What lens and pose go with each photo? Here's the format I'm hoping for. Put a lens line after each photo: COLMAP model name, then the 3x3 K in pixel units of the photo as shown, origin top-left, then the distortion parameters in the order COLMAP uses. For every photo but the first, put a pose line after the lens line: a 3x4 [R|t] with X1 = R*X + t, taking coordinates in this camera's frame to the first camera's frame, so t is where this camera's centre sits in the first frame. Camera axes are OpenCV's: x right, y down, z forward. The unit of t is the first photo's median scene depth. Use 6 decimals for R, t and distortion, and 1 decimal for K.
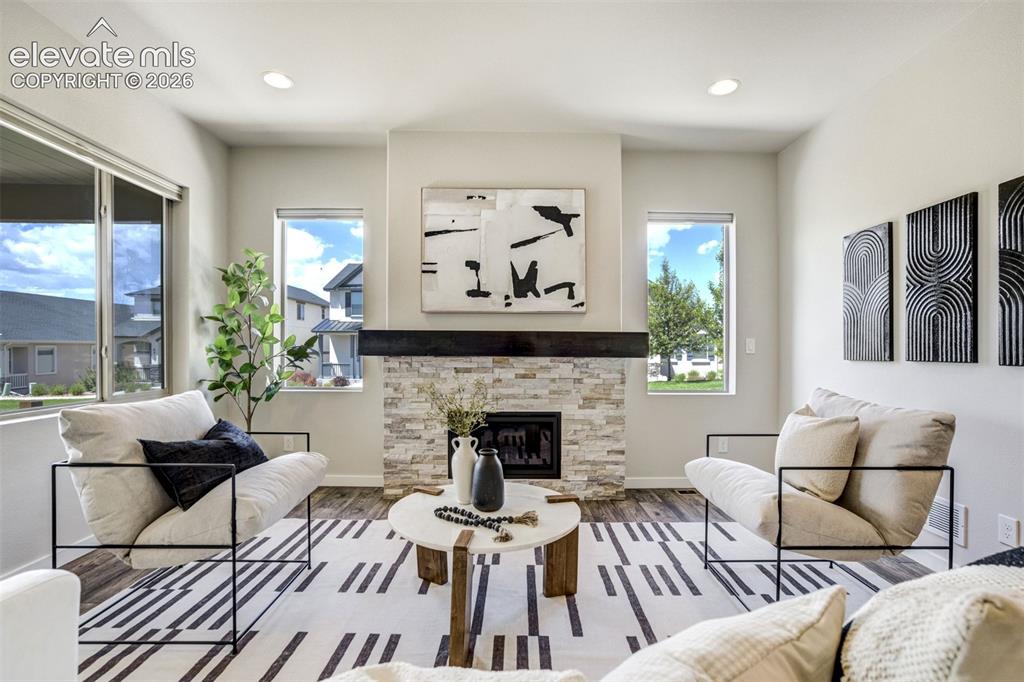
lens RADIAL K [[494.4, 0, 525.5], [0, 494.4, 347.6], [0, 0, 1]] dist [-0.062749, 0.038731]
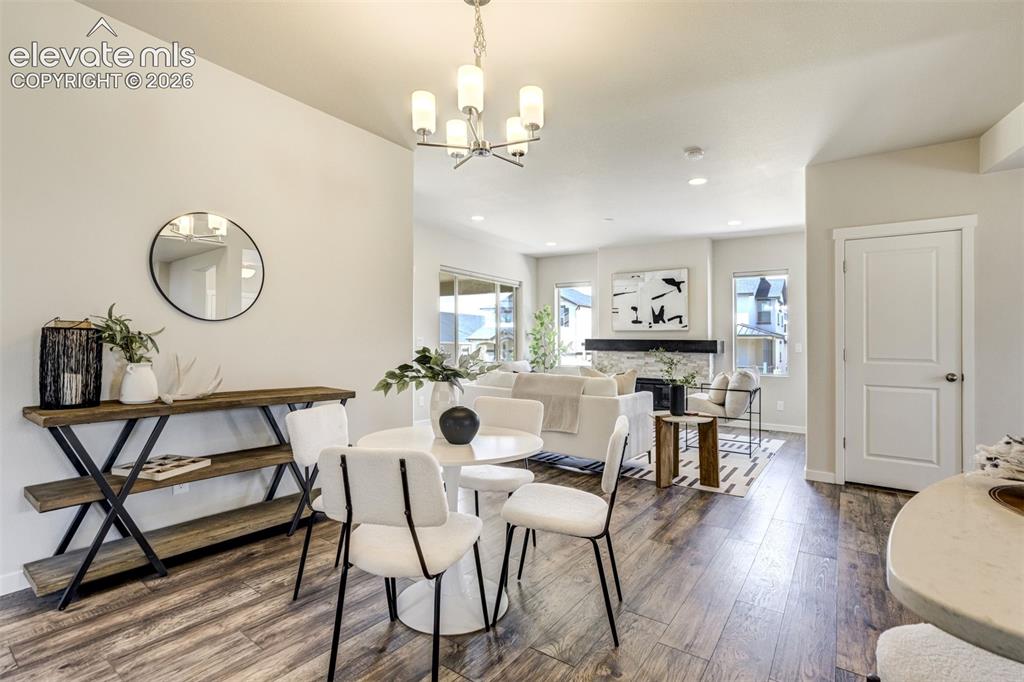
lens RADIAL K [[480.4, 0, 517.5], [0, 480.4, 339.2], [0, 0, 1]] dist [-0.026634, 0.000064]
pose [[0.811938, -0.000163, -0.583744, 0.693461], [-0.003412, 0.999982, -0.005026, -0.022743], [0.583734, 0.006073, 0.811922, -0.978510]]
